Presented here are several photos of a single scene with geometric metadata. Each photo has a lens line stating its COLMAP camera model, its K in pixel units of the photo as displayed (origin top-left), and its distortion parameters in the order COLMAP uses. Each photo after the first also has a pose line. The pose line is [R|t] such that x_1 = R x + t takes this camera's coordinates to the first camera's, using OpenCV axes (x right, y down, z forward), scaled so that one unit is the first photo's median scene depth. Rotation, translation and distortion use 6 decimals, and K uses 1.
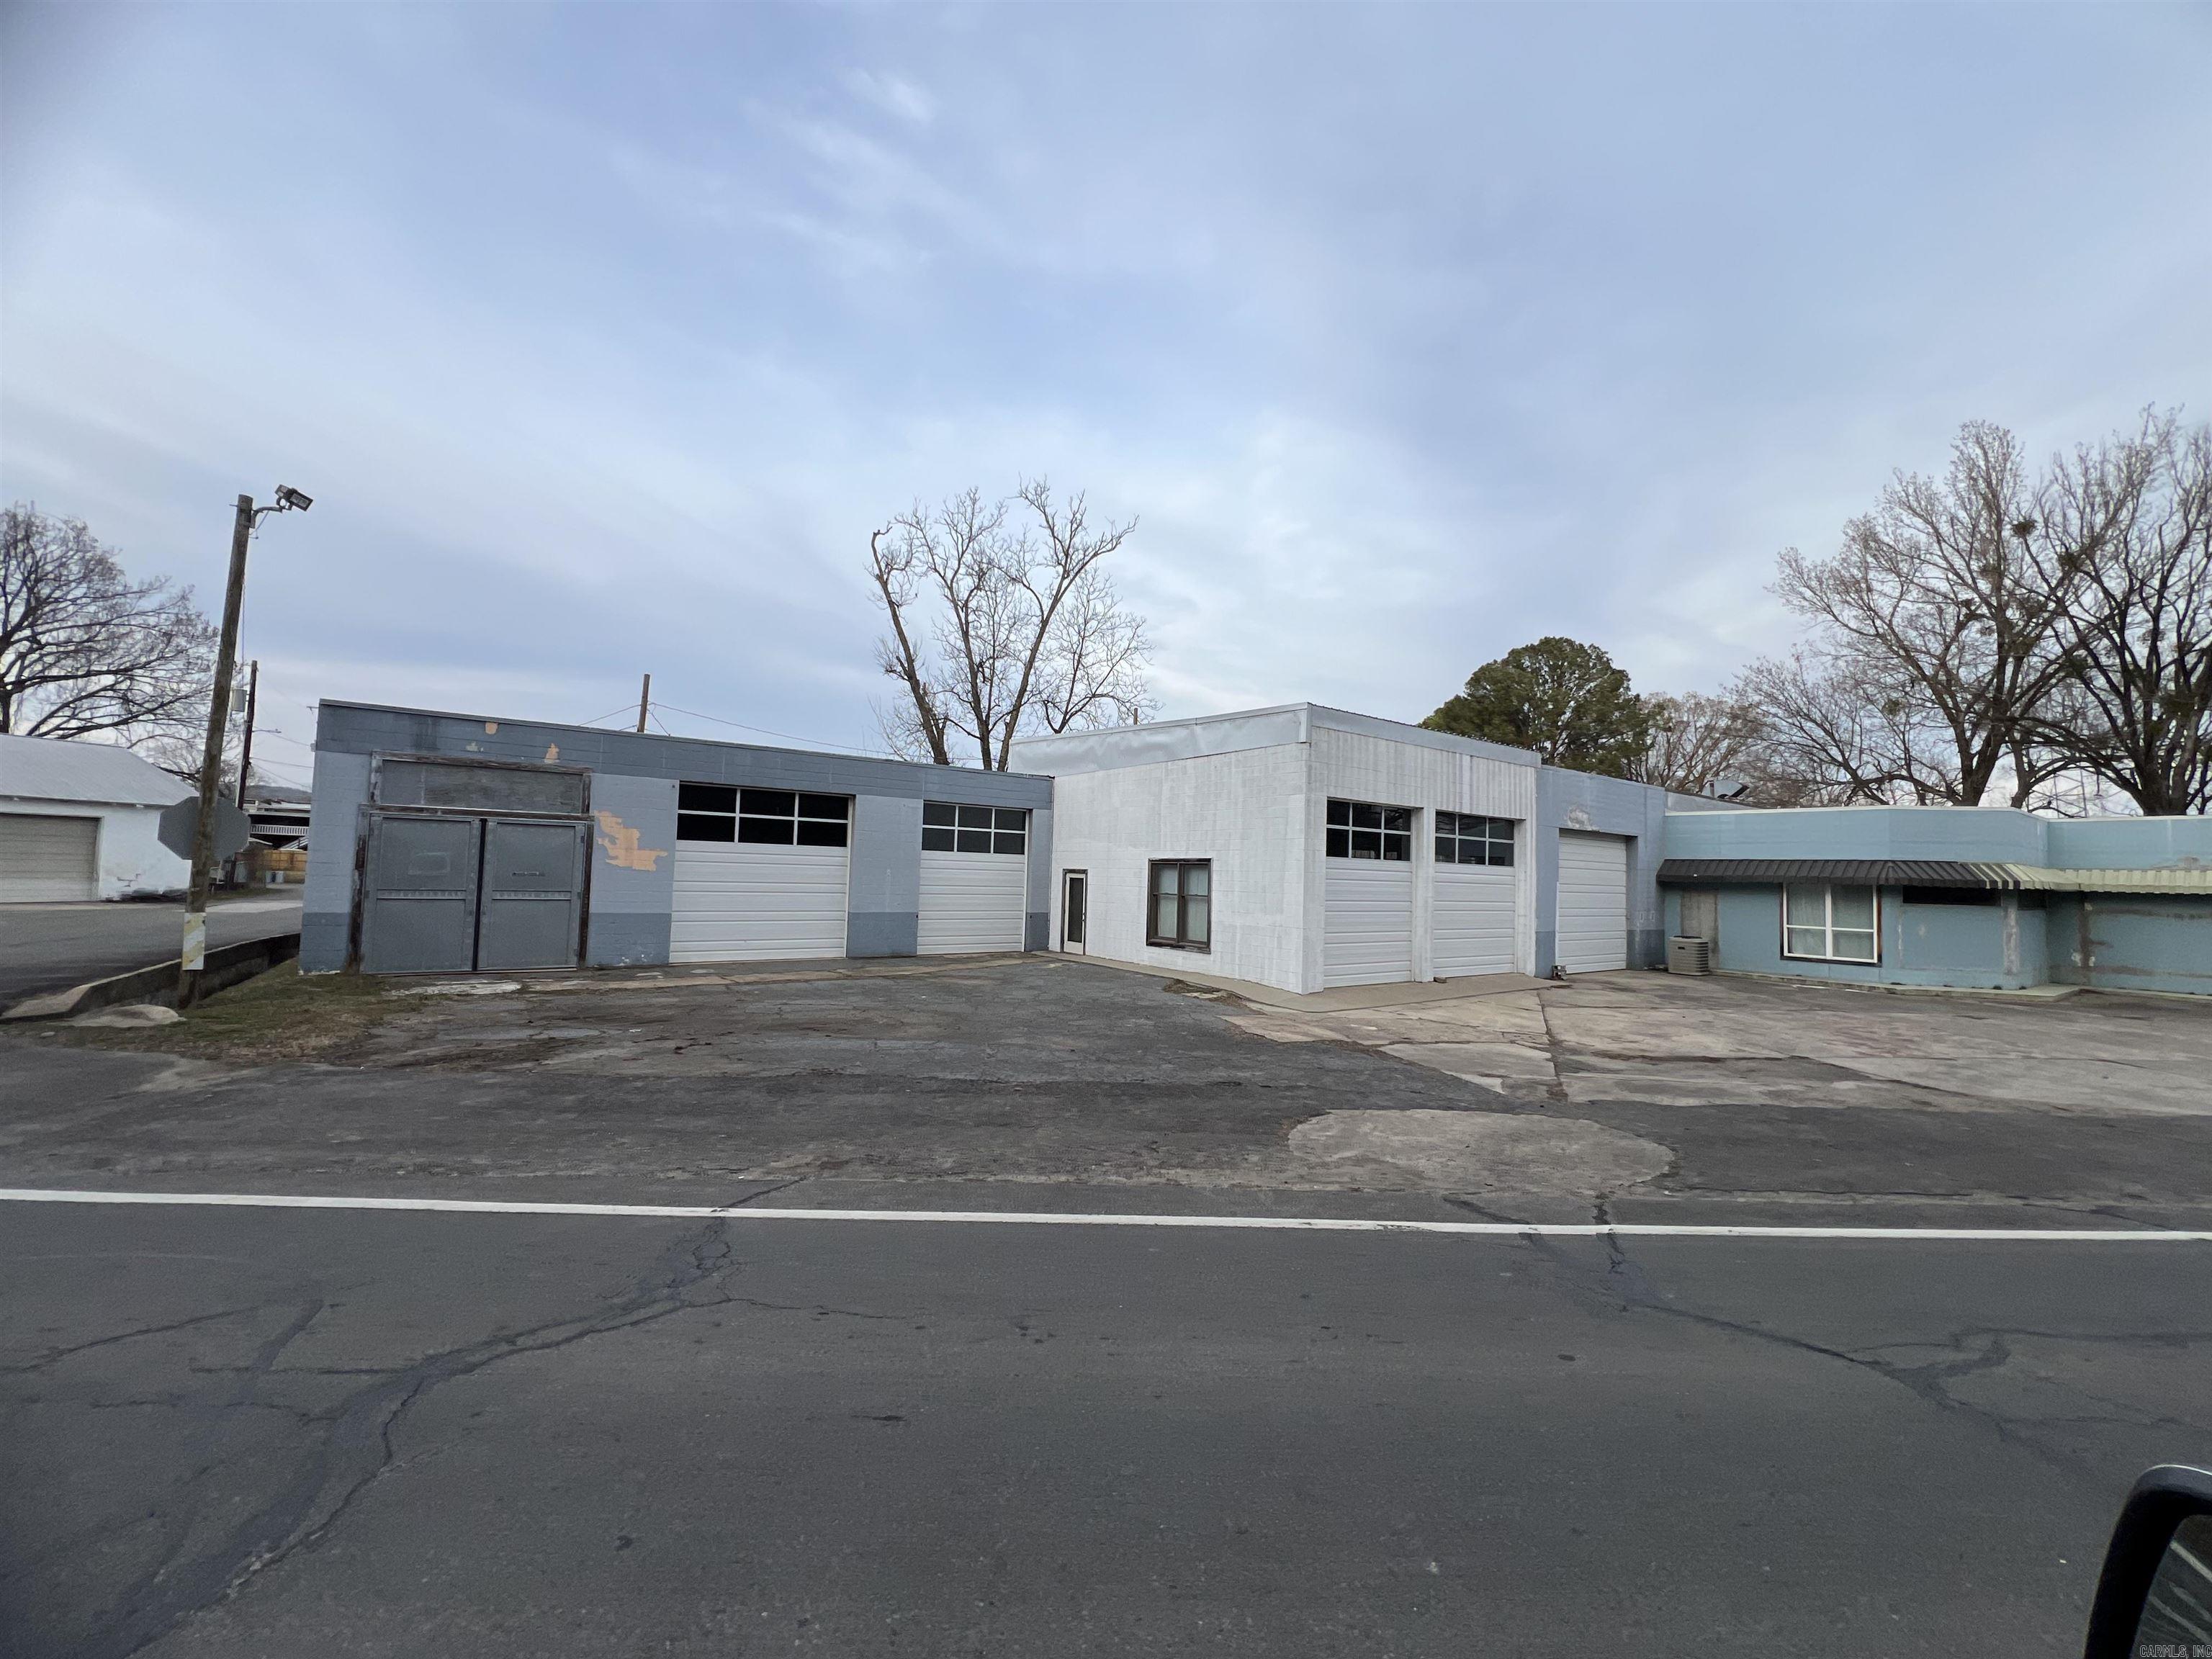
lens RADIAL K [[902.8, 0, 1106.0], [0, 902.8, 829.5], [0, 0, 1]] dist [-0.001245, -0.000052]
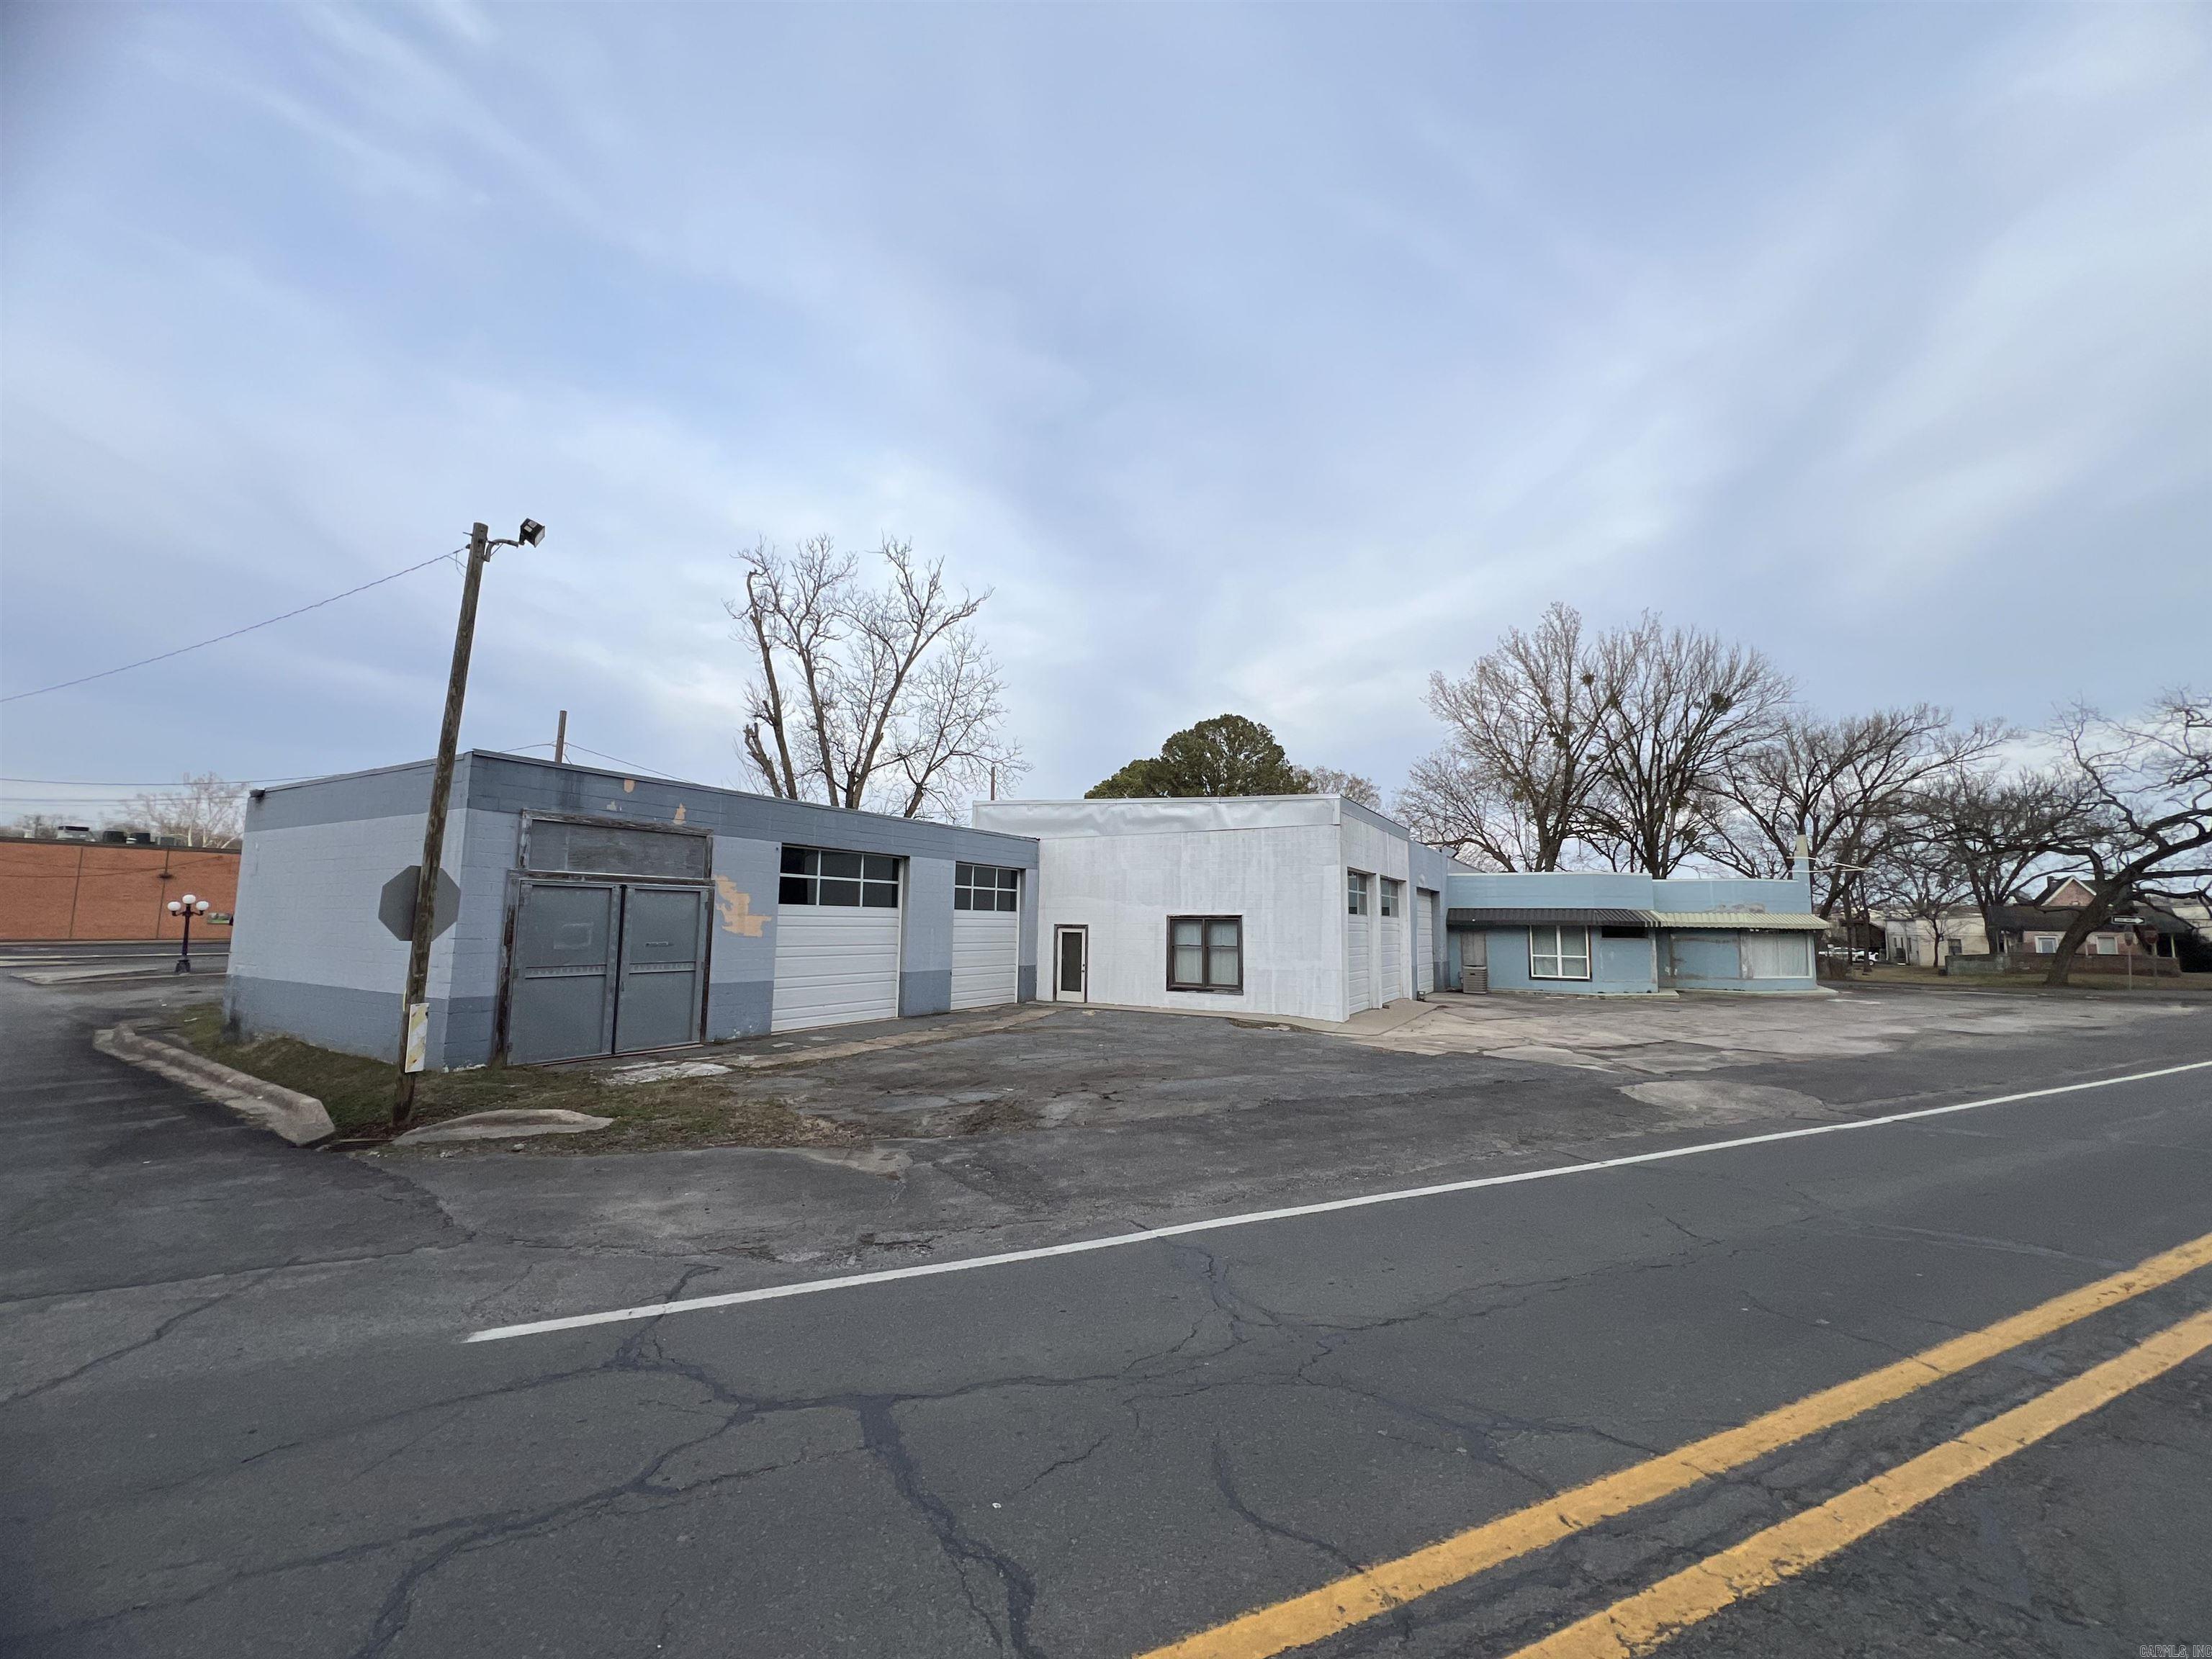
lens RADIAL K [[902.8, 0, 1106.0], [0, 902.8, 829.5], [0, 0, 1]] dist [-0.001245, -0.000052]
pose [[0.912465, 0.024614, 0.408415, -0.501238], [-0.006072, 0.998894, -0.046635, -0.023068], [-0.409111, 0.040073, 0.911604, -0.027636]]
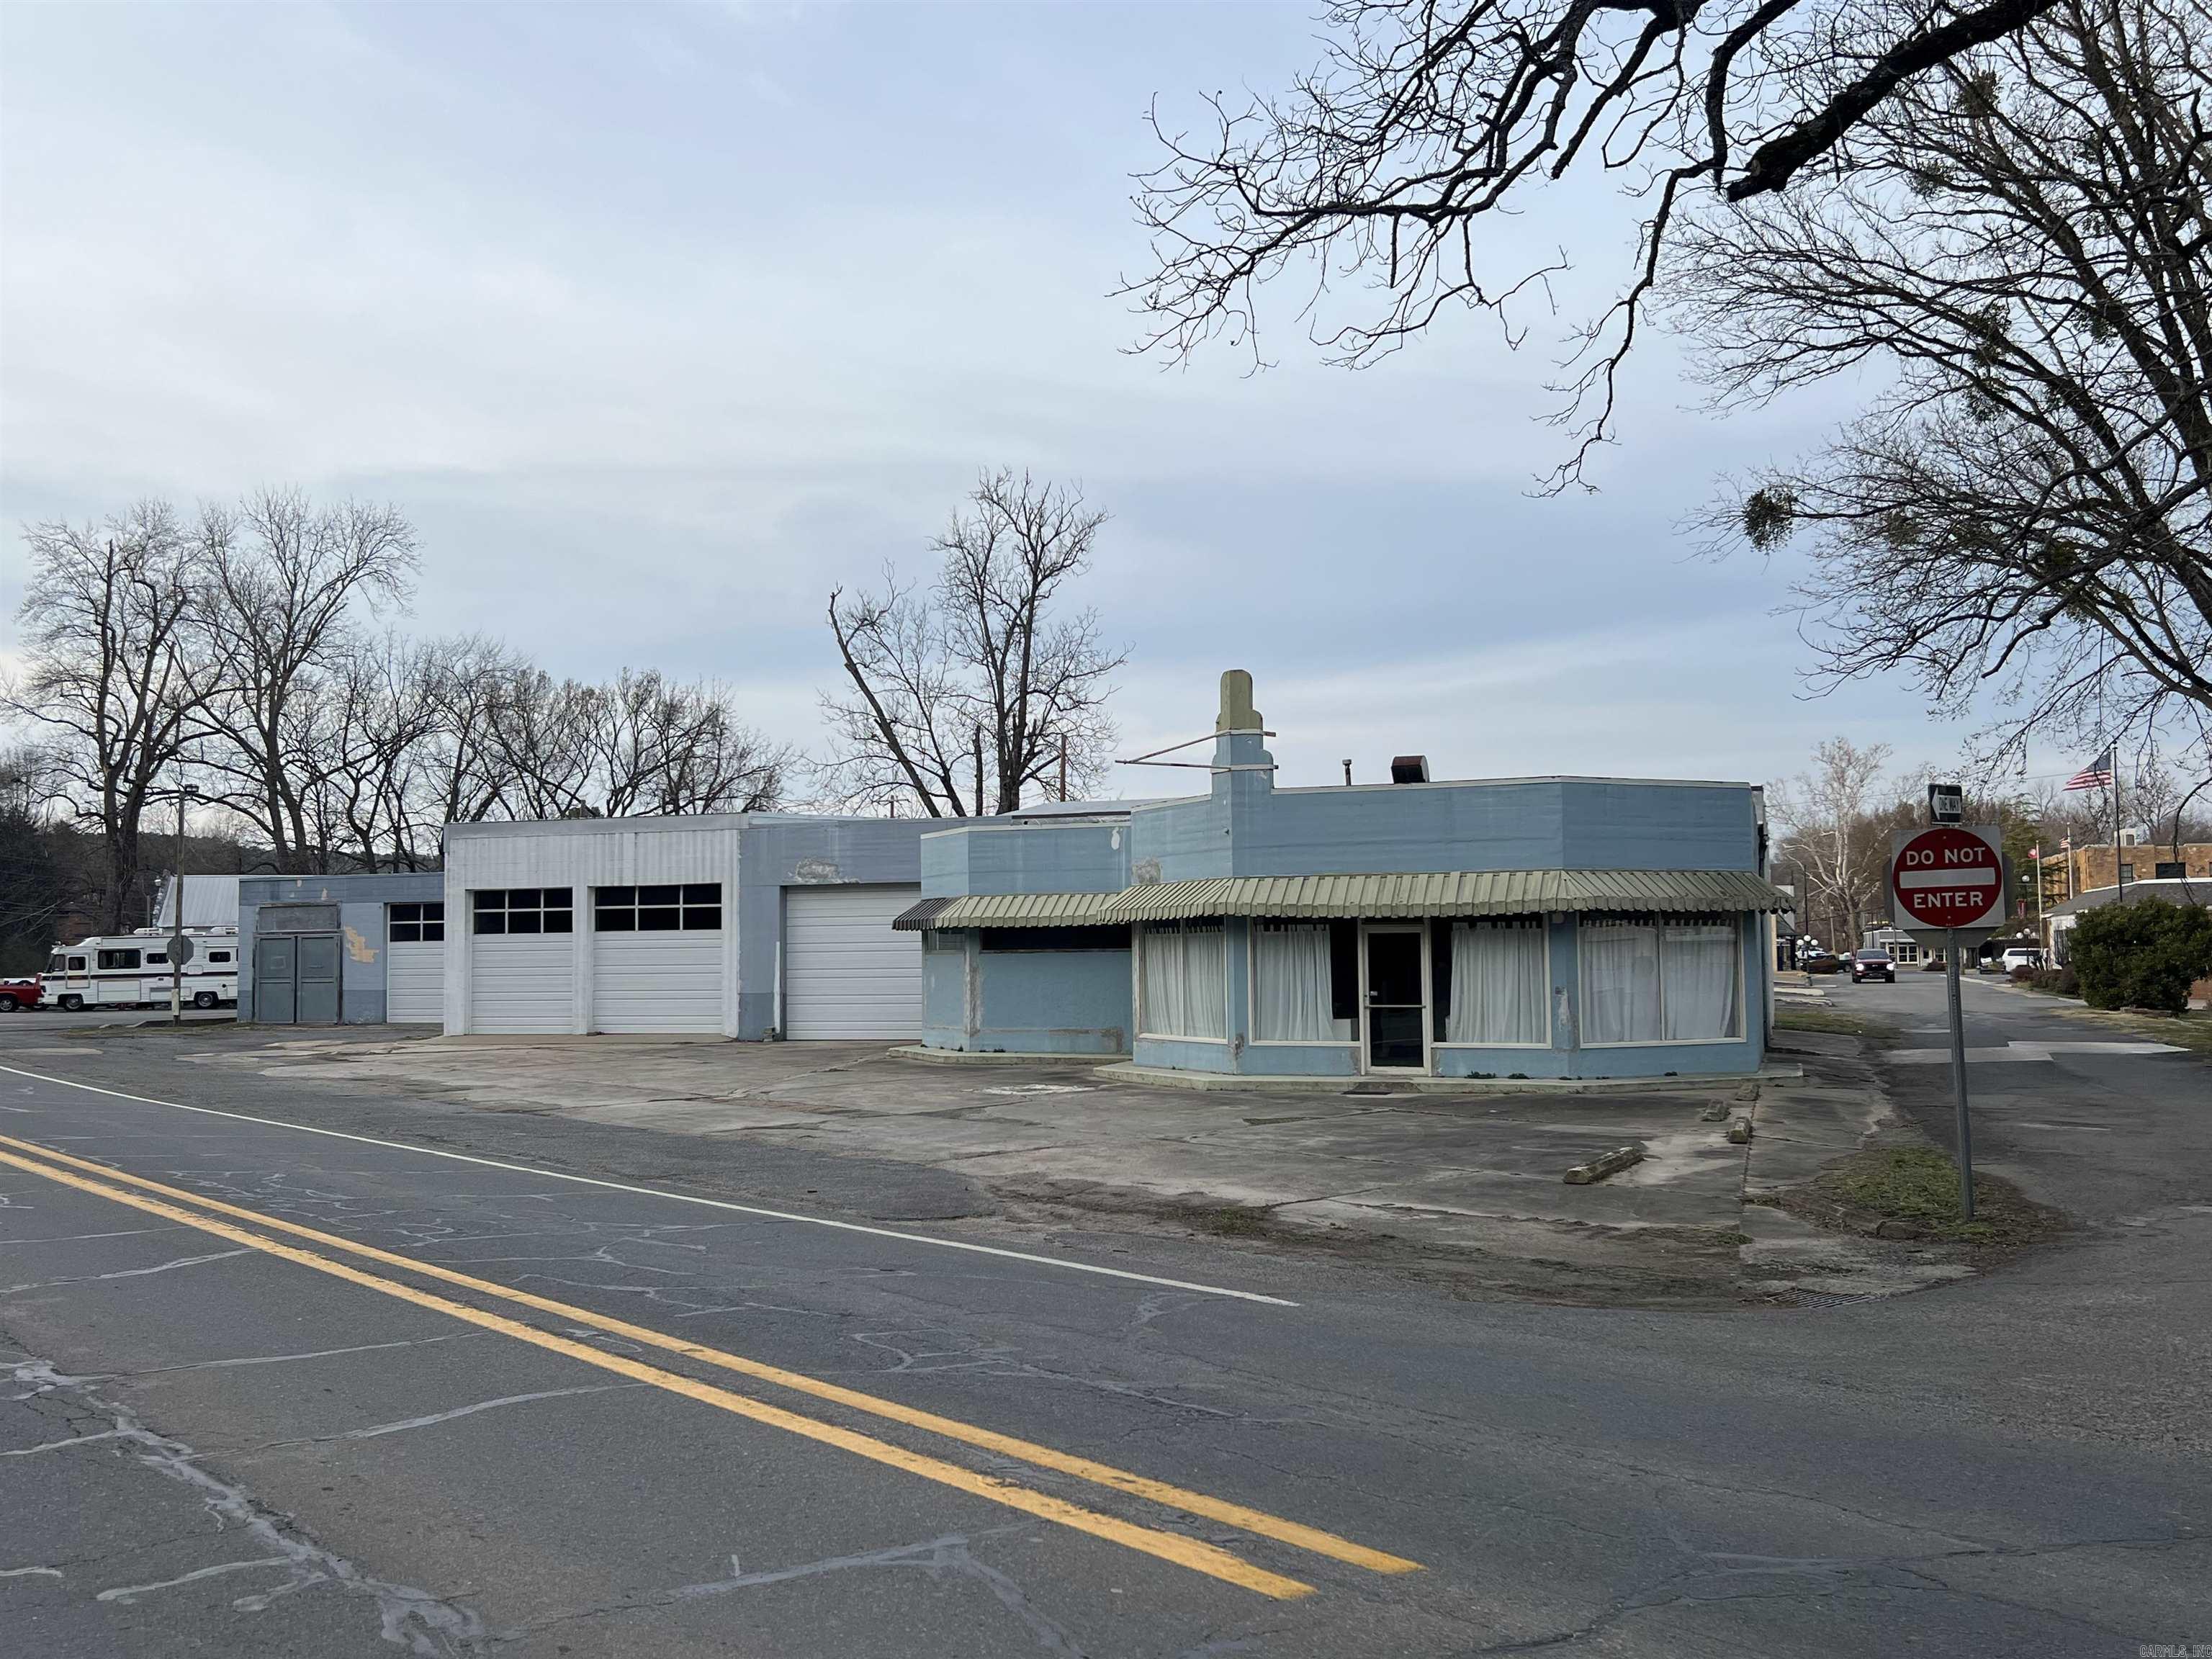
lens RADIAL K [[1888.7, 0, 1106.0], [0, 1888.7, 829.5], [0, 0, 1]] dist [0.001193, 0.000318]
pose [[0.582685, -0.088220, -0.807895, 2.566038], [0.081994, 0.995400, -0.049558, 0.074099], [0.808551, -0.037366, 0.587239, 0.108541]]
